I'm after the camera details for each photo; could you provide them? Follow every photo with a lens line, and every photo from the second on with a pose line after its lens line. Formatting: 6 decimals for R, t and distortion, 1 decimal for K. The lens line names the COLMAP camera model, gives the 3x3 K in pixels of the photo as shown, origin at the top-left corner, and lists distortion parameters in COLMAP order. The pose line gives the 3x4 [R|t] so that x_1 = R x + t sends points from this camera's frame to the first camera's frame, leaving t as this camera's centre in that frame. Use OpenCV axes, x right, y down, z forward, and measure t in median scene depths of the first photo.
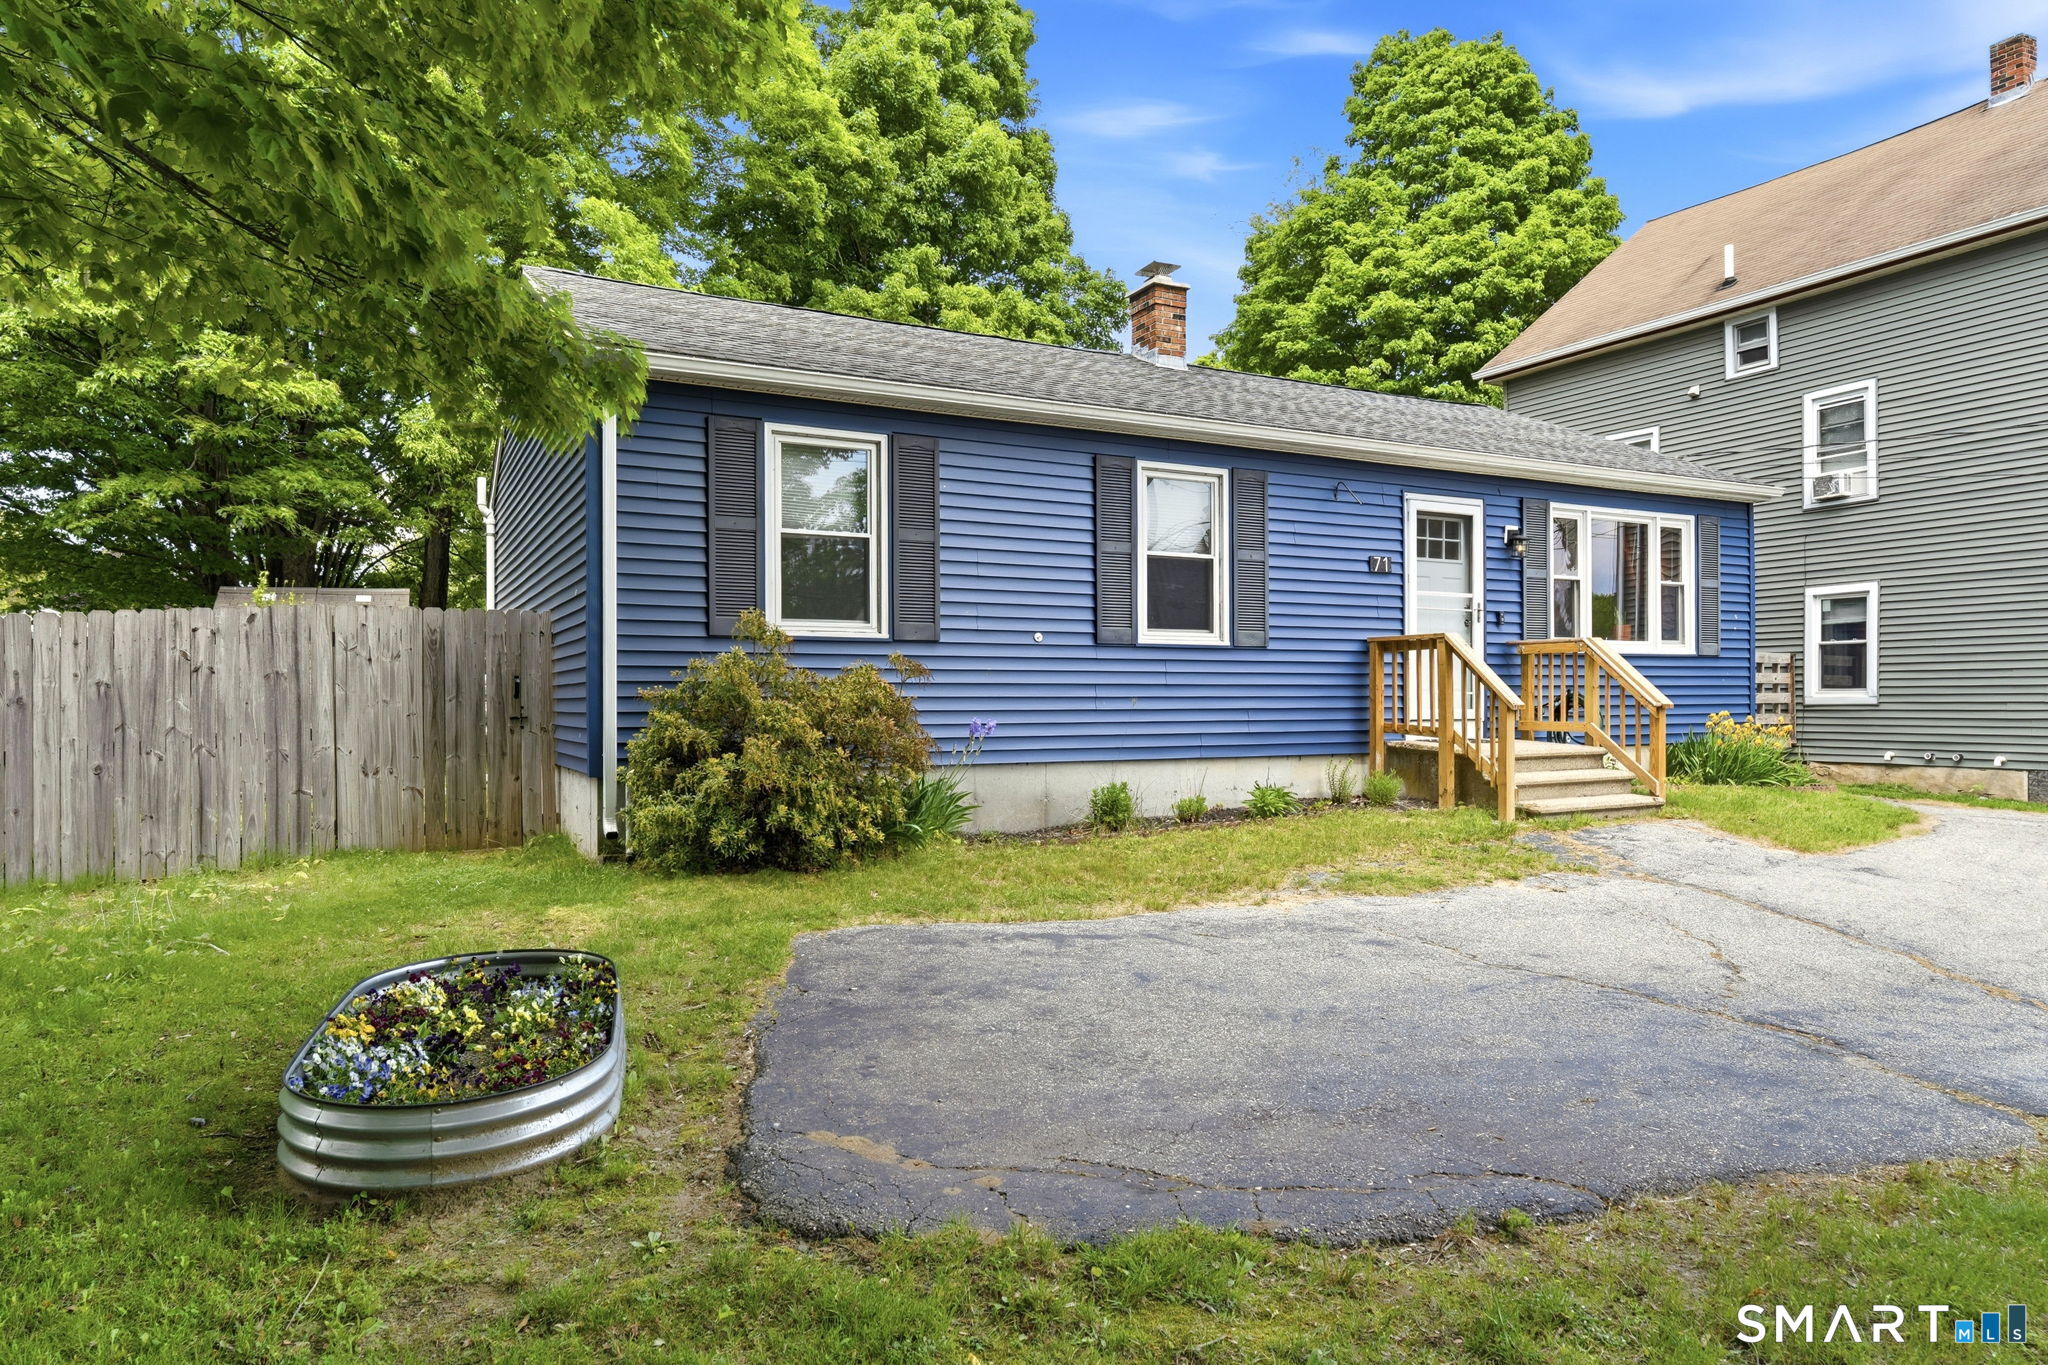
lens RADIAL K [[1174.4, 0, 1024.0], [0, 1174.4, 682.5], [0, 0, 1]] dist [0.006065, 0.000628]
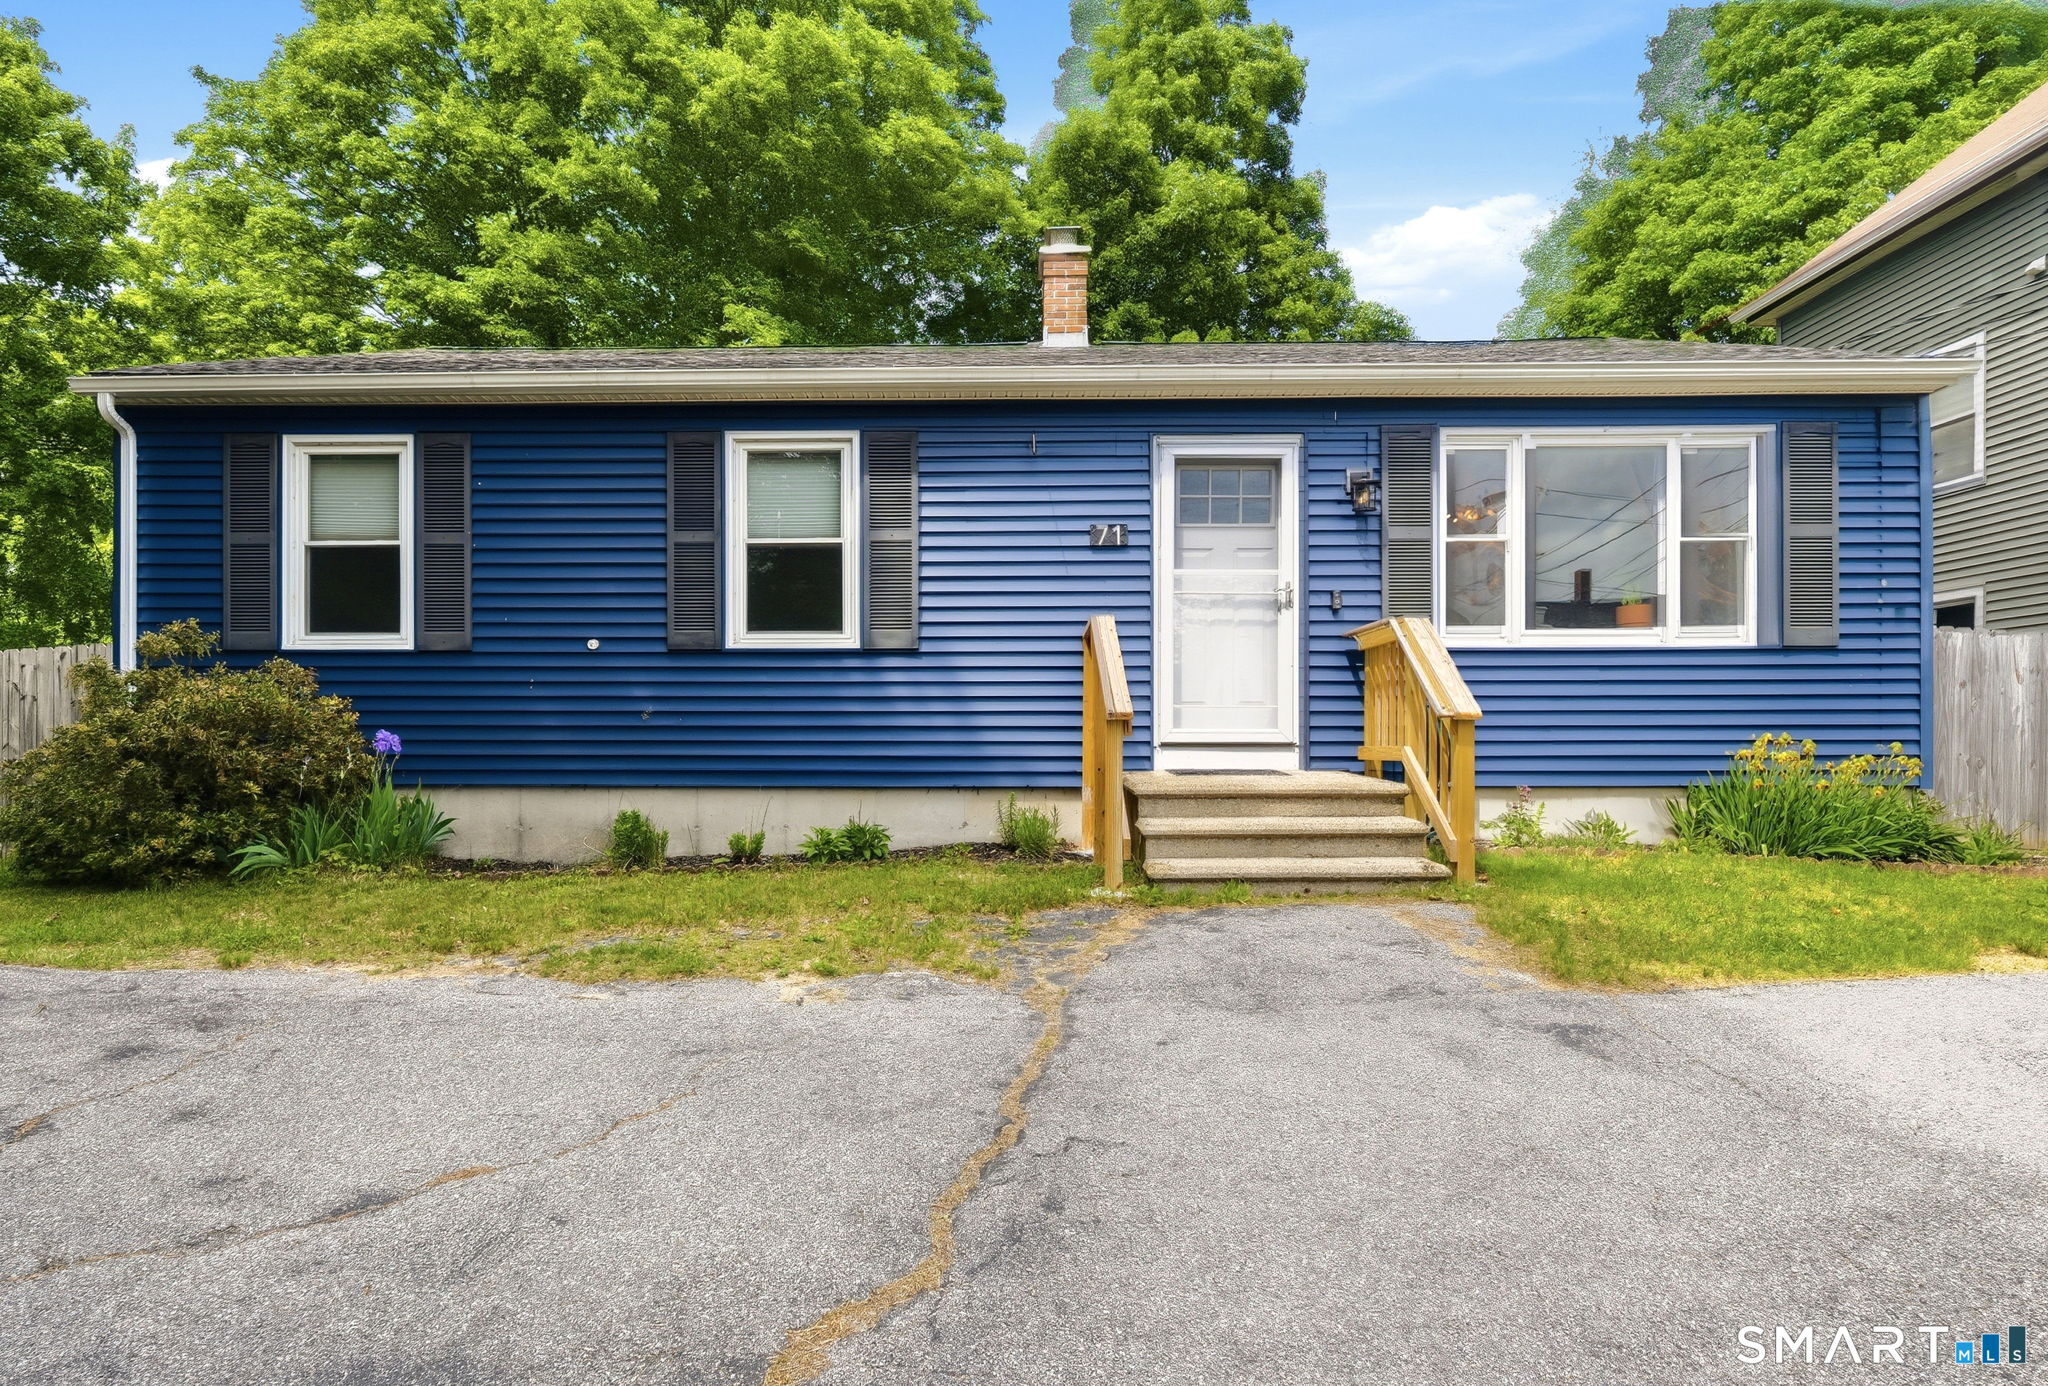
lens RADIAL K [[1005.1, 0, 1028.7], [0, 1005.1, 739.9], [0, 0, 1]] dist [-0.003529, 0.000602]
pose [[0.888142, -0.005034, -0.459541, 0.488867], [0.004353, 0.999987, -0.002541, 0.027431], [0.459548, 0.000256, 0.888153, 0.362100]]
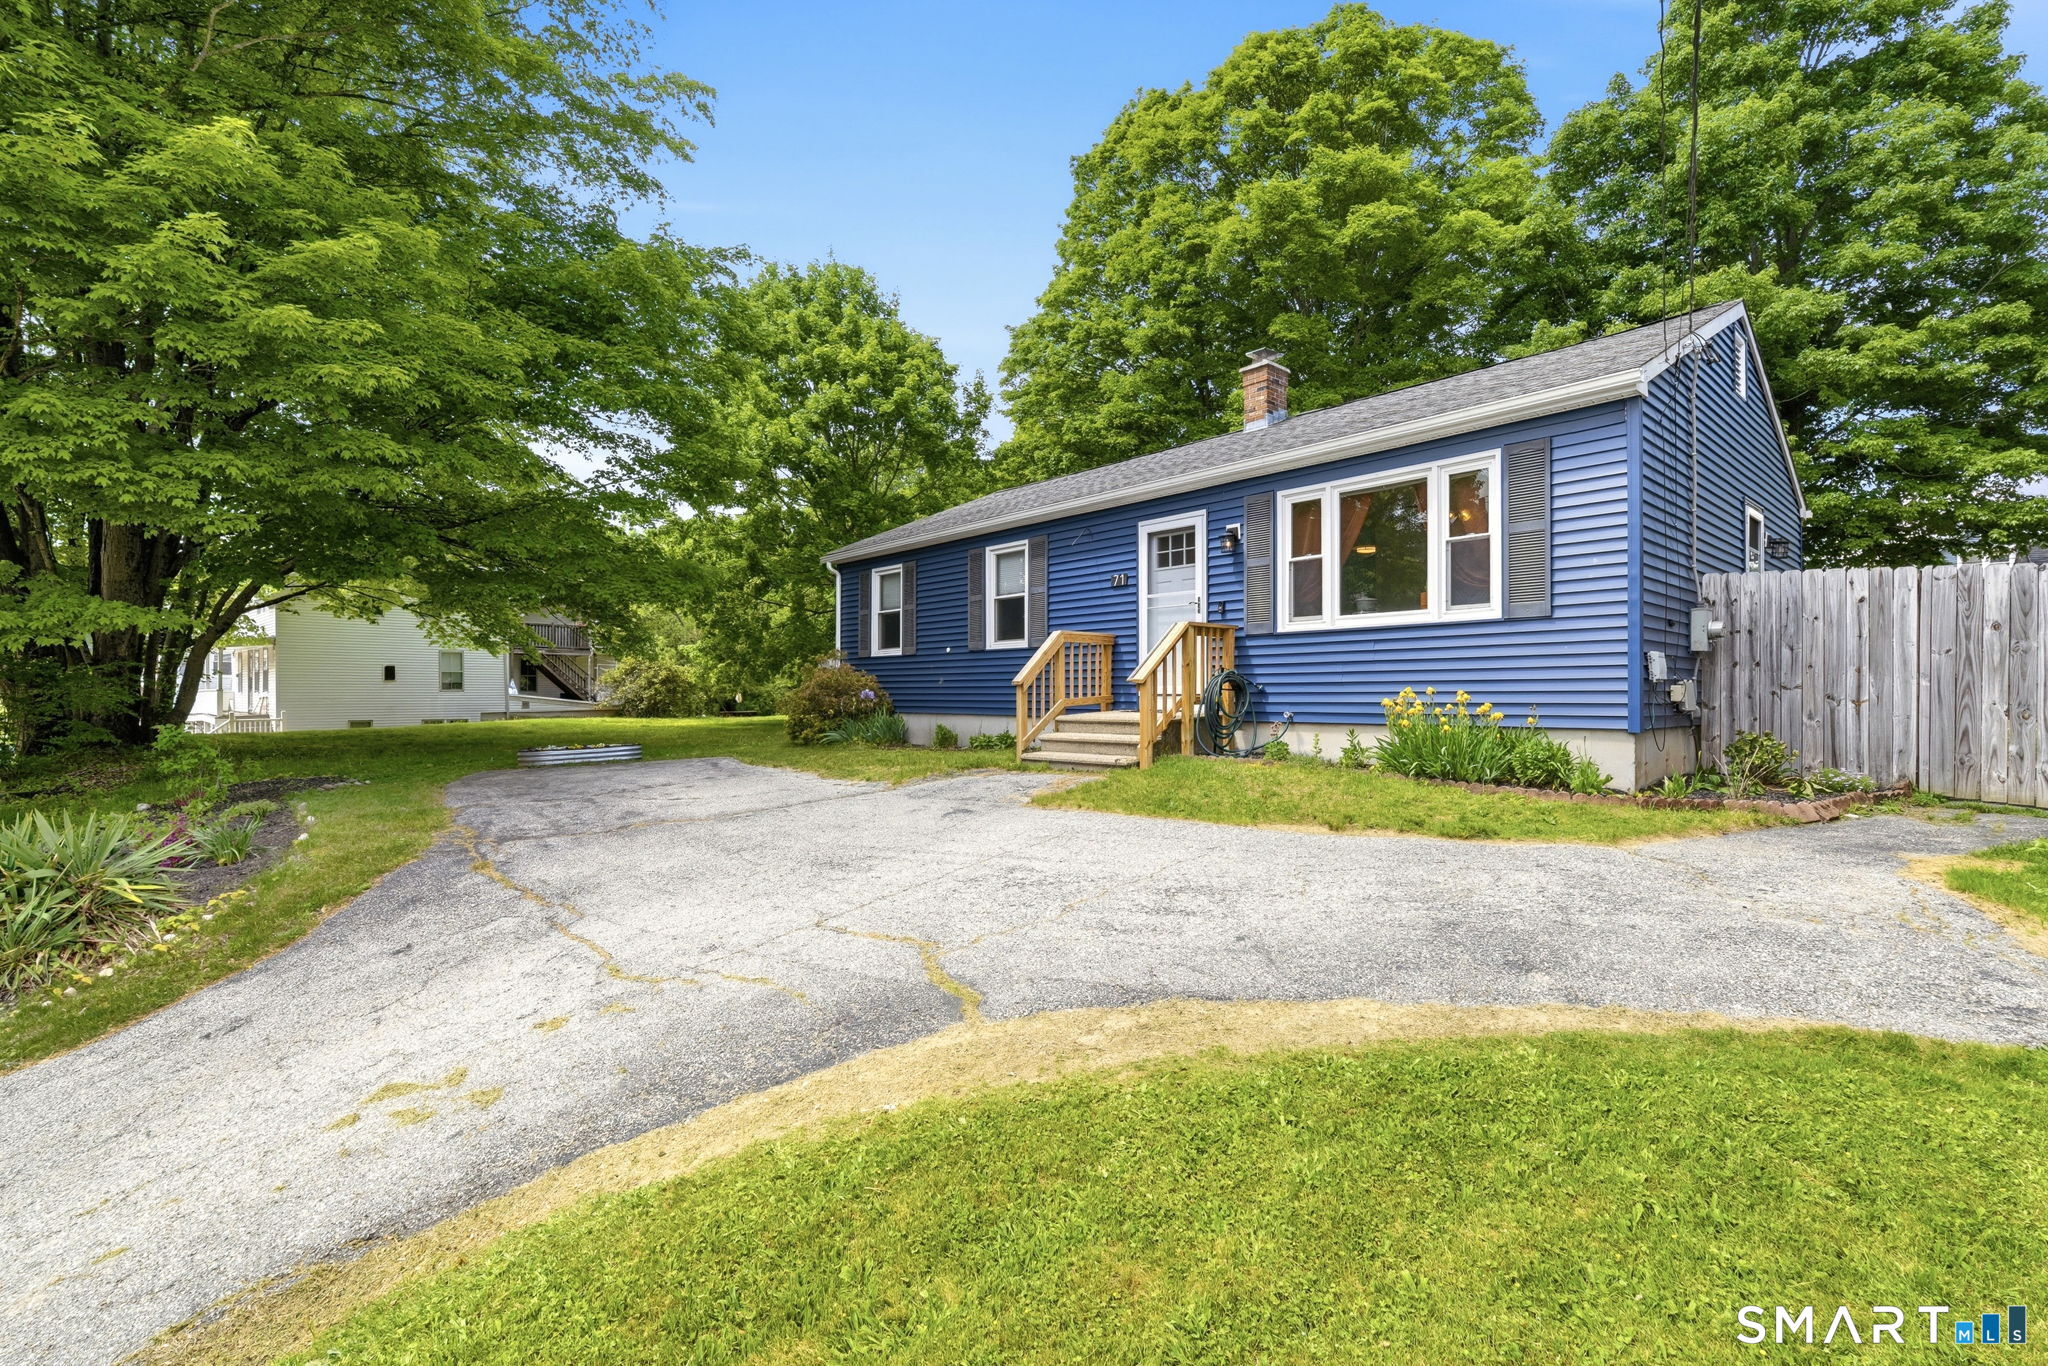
lens RADIAL K [[934.7, 0, 1024.0], [0, 934.7, 683.0], [0, 0, 1]] dist [0.001559, 0.000088]
pose [[0.256525, -0.023338, -0.966256, 1.162439], [-0.008851, 0.999610, -0.026493, 0.041488], [0.966497, 0.015349, 0.256218, 0.549994]]
